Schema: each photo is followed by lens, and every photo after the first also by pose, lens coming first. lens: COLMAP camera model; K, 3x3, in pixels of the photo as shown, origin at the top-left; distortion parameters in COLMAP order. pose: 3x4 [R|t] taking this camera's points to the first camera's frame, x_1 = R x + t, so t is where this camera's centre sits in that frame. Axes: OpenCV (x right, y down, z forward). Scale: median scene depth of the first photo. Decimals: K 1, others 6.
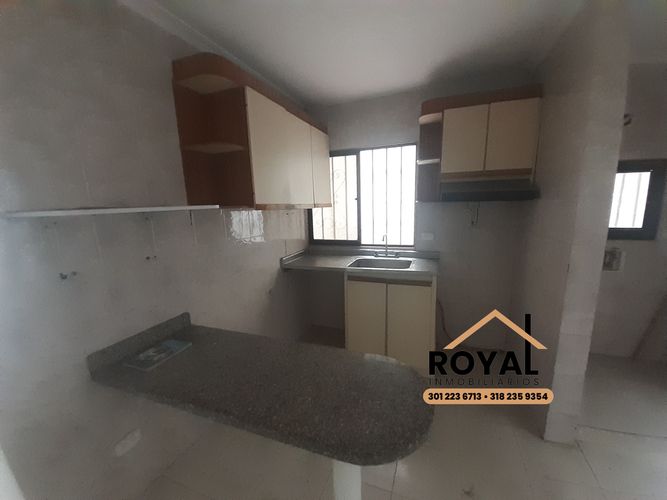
lens RADIAL K [[262.3, 0, 334.1], [0, 262.3, 251.1], [0, 0, 1]] dist [-0.014515, -0.002055]
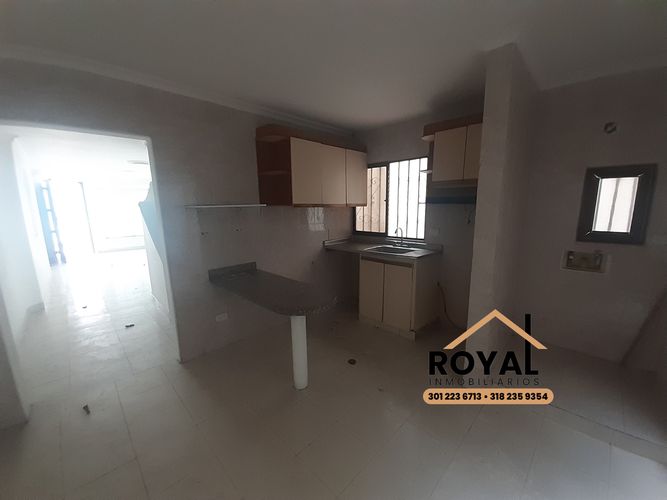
lens RADIAL K [[262.3, 0, 333.7], [0, 262.3, 250.2], [0, 0, 1]] dist [-0.014515, -0.002055]
pose [[0.913098, 0.084502, -0.398887, 0.424745], [-0.083478, 0.996309, 0.019973, 0.043375], [0.399102, 0.015061, 0.916783, -0.301711]]
